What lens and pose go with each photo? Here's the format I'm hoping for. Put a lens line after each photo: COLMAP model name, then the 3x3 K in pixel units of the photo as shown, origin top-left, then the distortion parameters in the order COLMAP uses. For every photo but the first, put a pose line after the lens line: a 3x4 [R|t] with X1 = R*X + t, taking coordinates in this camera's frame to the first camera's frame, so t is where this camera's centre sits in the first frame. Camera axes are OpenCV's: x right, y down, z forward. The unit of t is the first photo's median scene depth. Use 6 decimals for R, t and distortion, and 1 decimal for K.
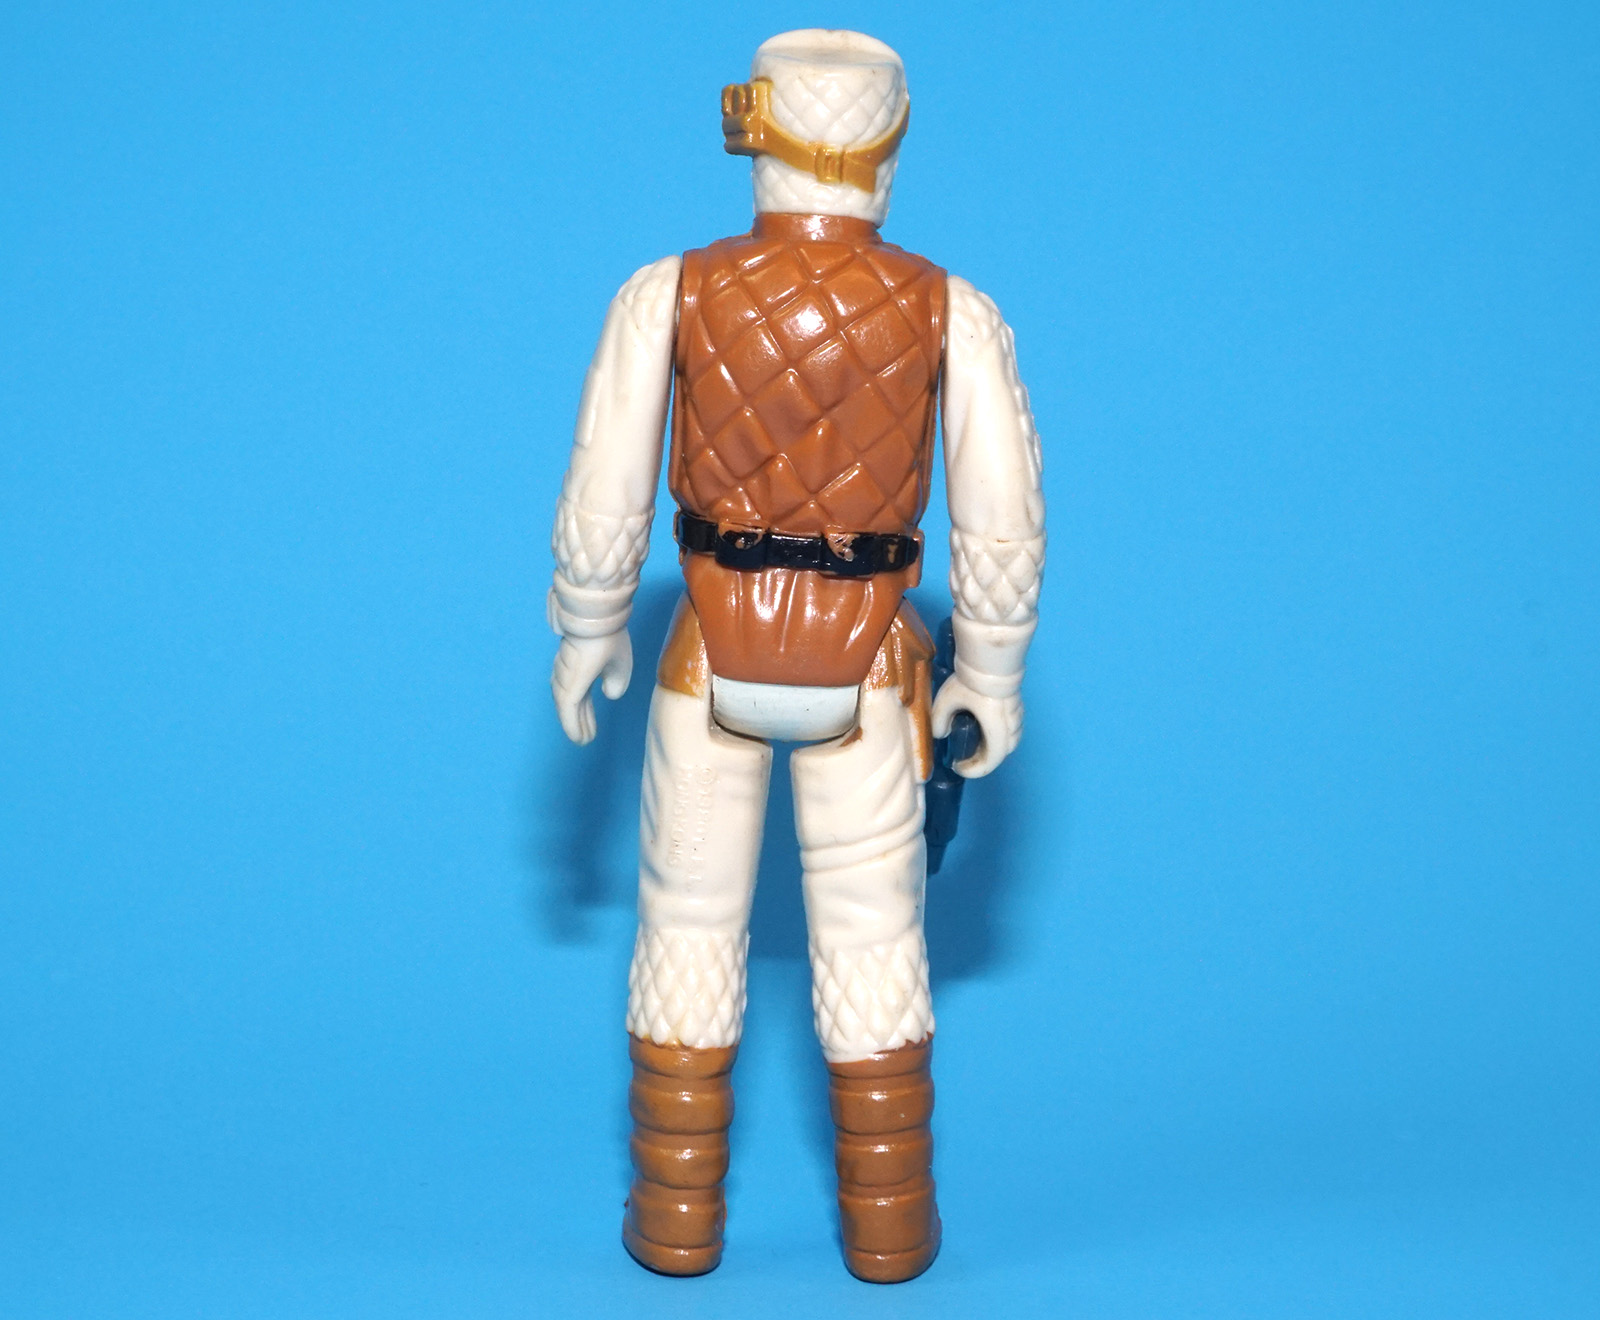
lens RADIAL K [[3629.8, 0, 800.1], [0, 3629.8, 660.1], [0, 0, 1]] dist [0.169239, 0.000000]
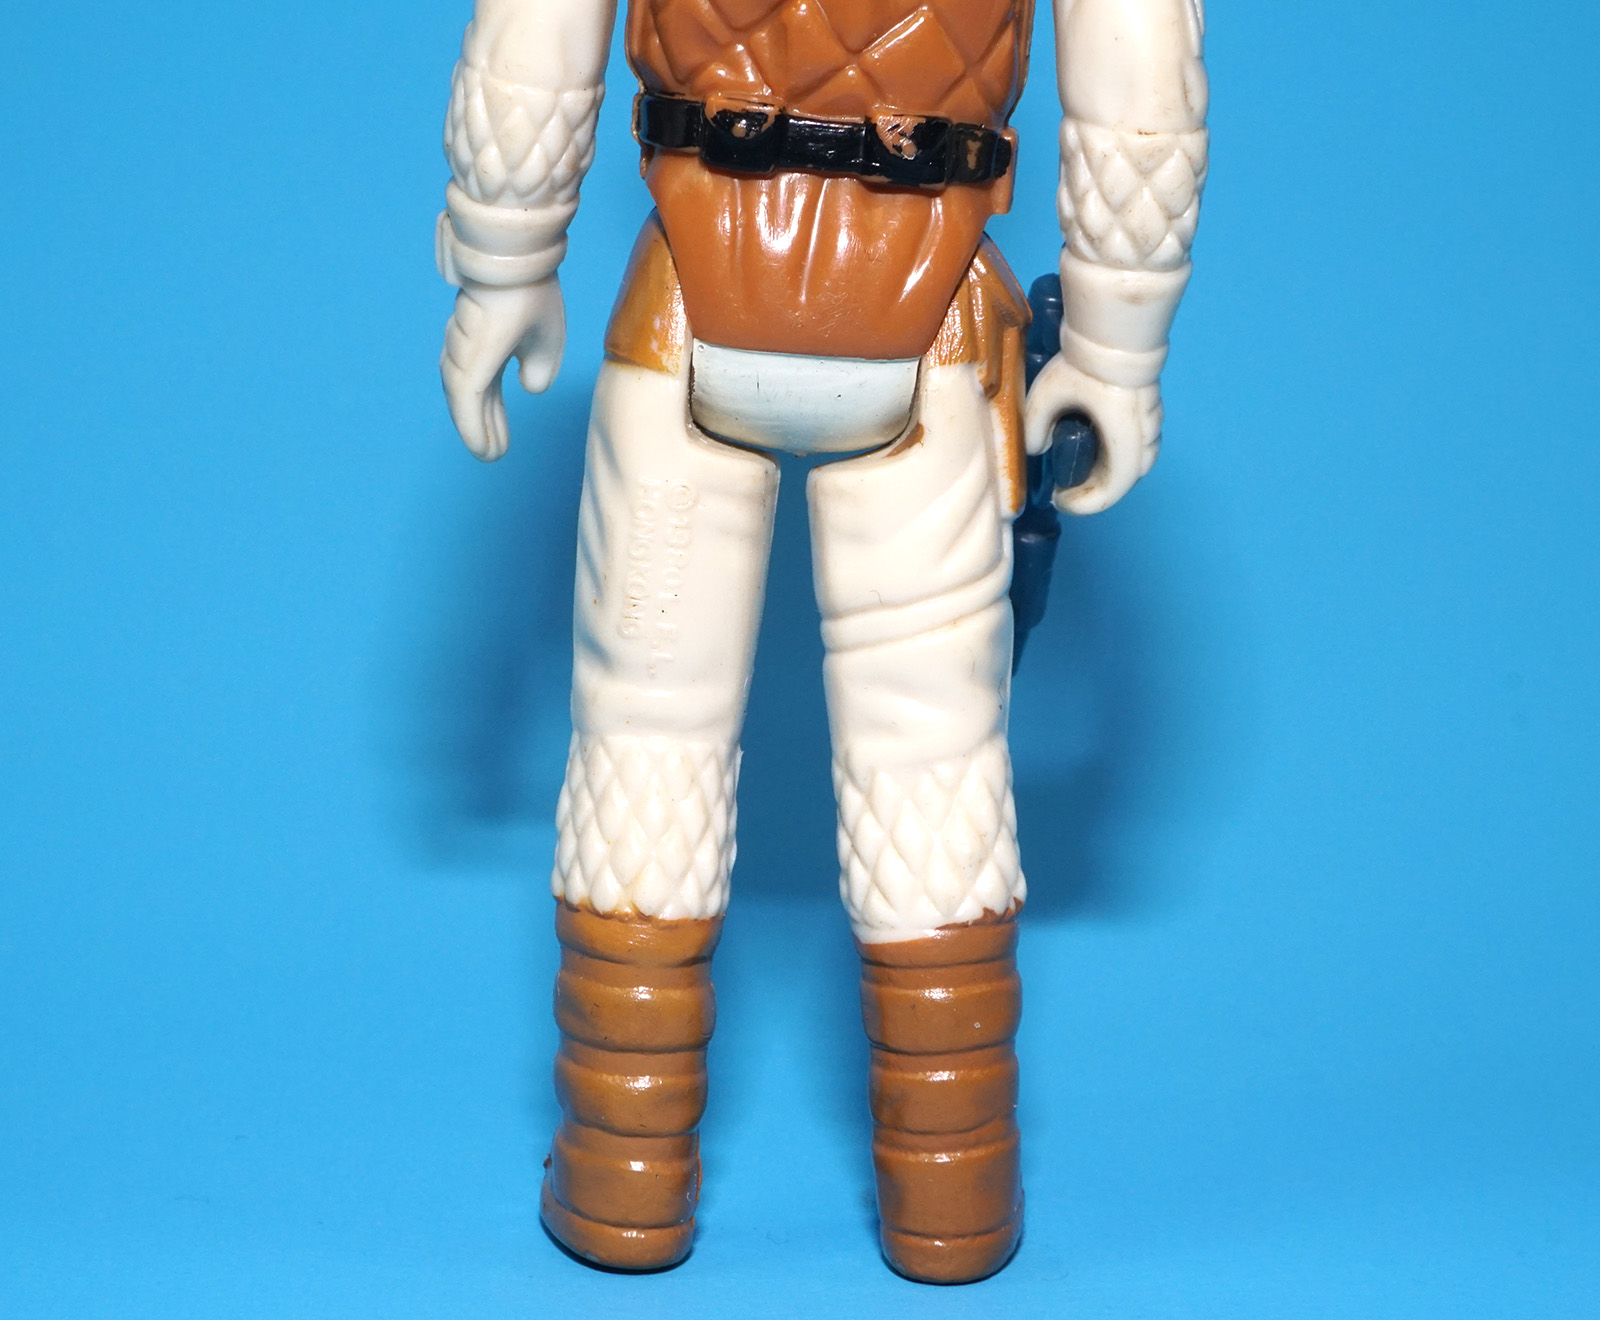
lens RADIAL K [[3629.8, 0, 794.7], [0, 3629.8, 661.2], [0, 0, 1]] dist [0.169239, 0.000000]
pose [[0.999269, 0.010428, 0.036787, -0.028967], [-0.009922, 0.999854, -0.013904, 0.069458], [-0.036926, 0.013529, 0.999226, 0.350523]]
